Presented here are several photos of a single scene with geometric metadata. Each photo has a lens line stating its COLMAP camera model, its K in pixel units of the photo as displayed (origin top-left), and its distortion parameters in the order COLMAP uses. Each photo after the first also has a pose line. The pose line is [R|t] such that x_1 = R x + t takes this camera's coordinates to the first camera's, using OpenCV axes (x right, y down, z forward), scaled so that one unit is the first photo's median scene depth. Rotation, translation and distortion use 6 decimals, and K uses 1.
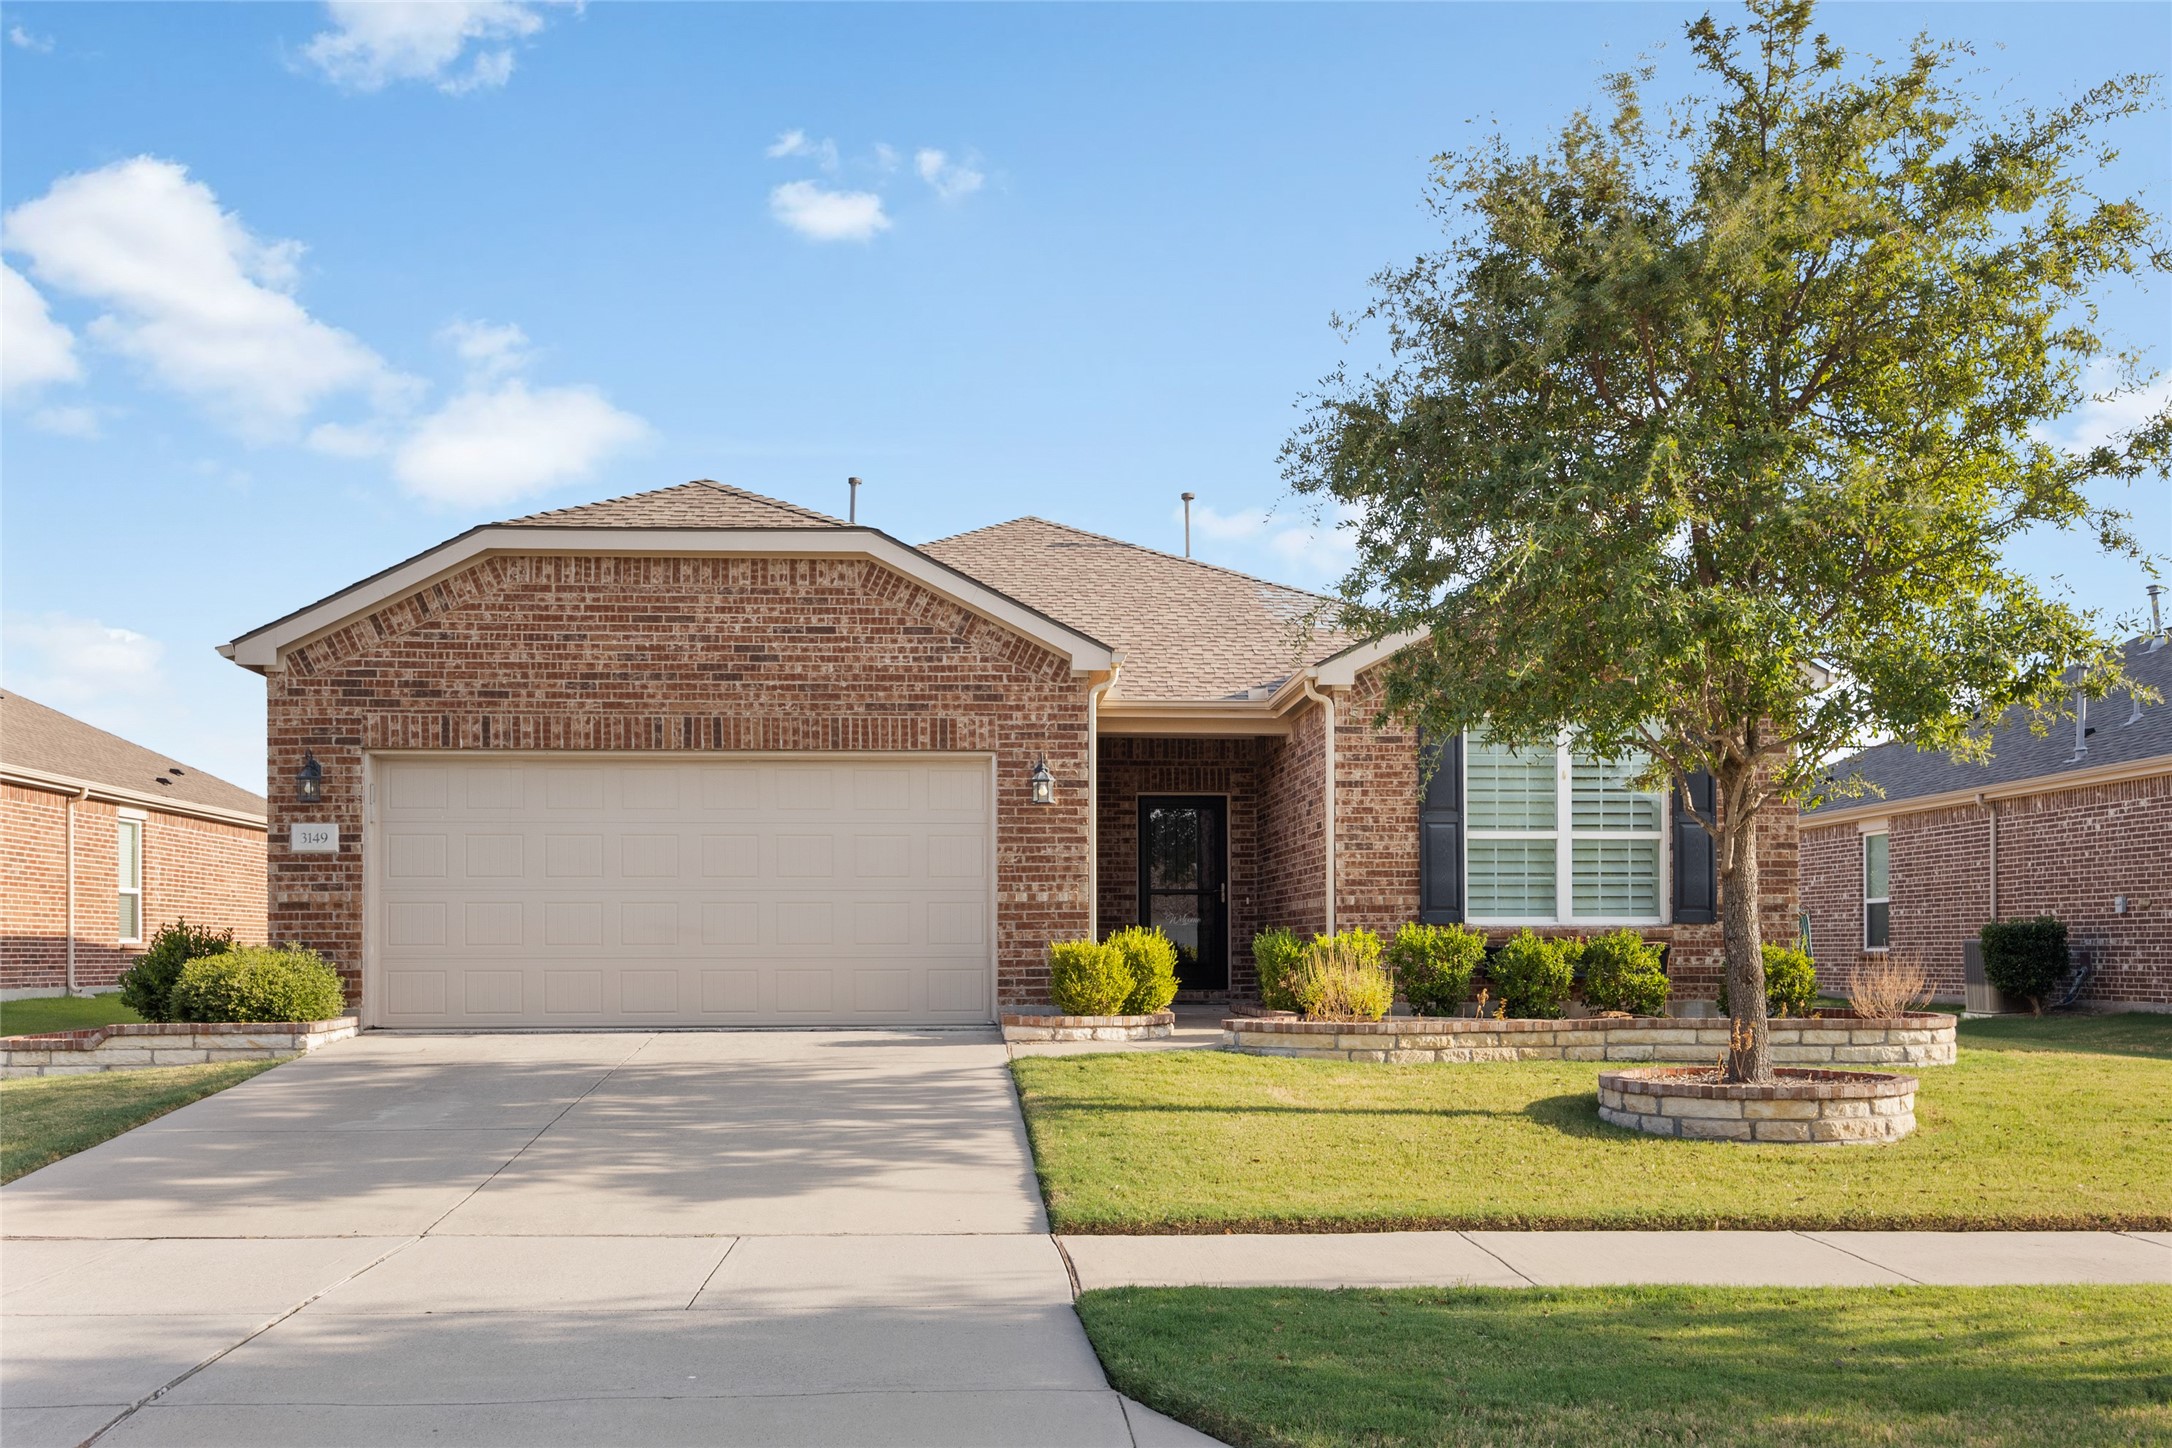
lens RADIAL K [[1909.1, 0, 1086.0], [0, 1909.1, 724.0], [0, 0, 1]] dist [0.014786, -0.002760]
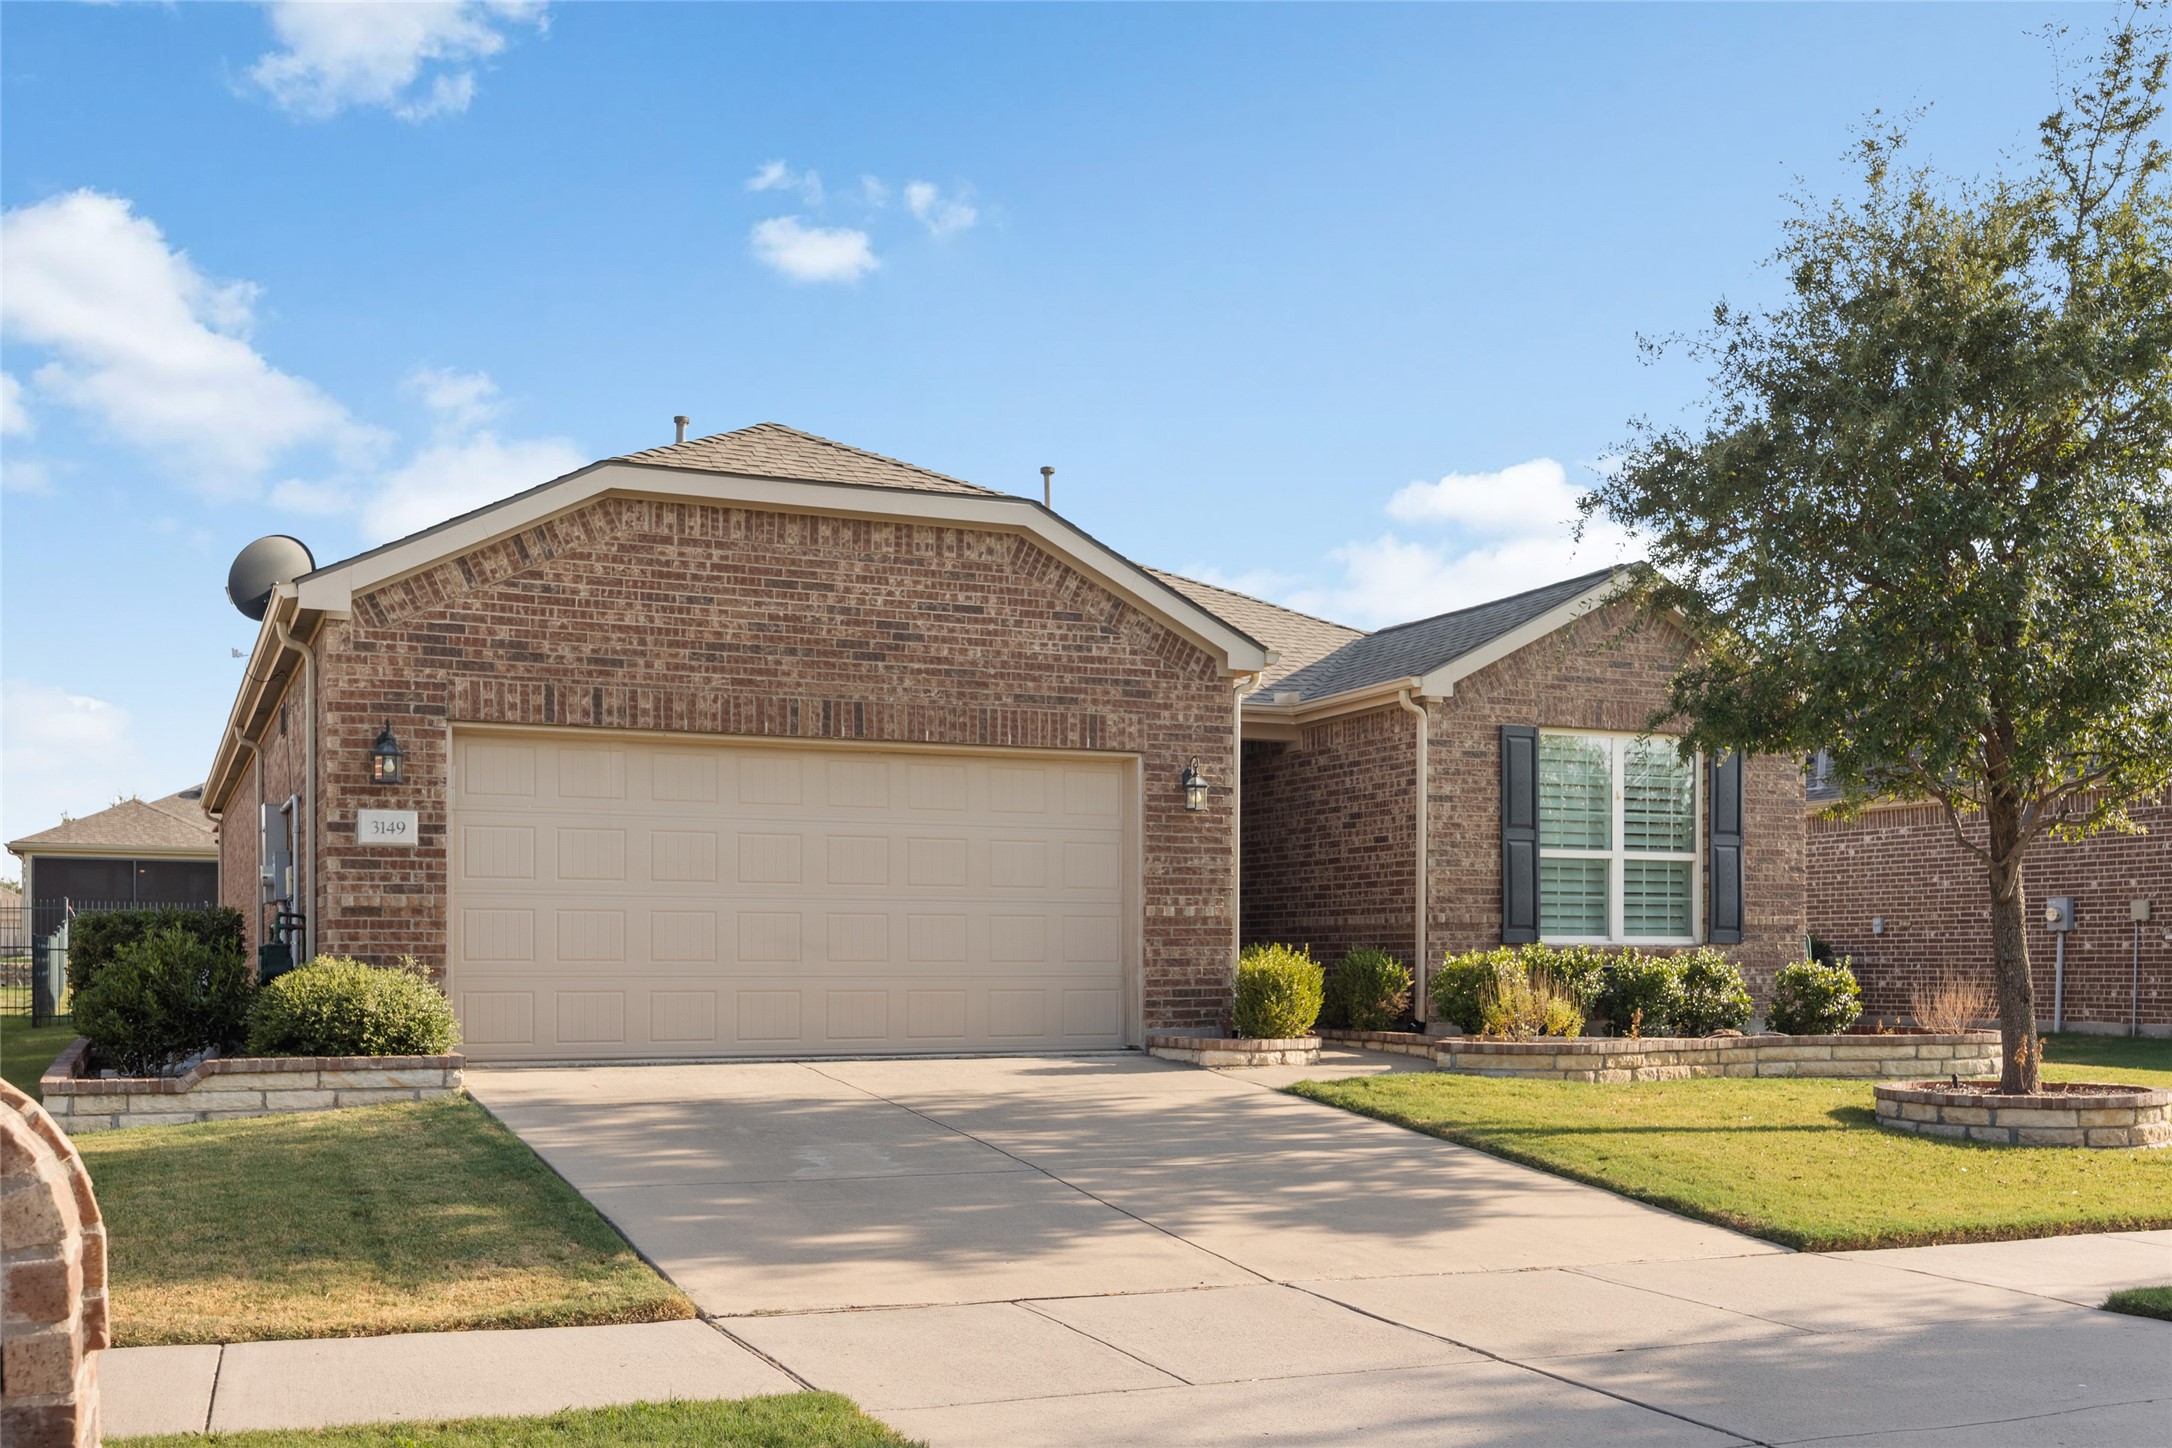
lens RADIAL K [[2161.0, 0, 1086.0], [0, 2161.0, 724.0], [0, 0, 1]] dist [-0.000804, 0.023760]
pose [[0.931539, 0.043218, 0.361065, -0.453408], [-0.046381, 0.998924, 0.000094, 0.001724], [-0.360672, -0.016834, 0.932541, 0.038887]]
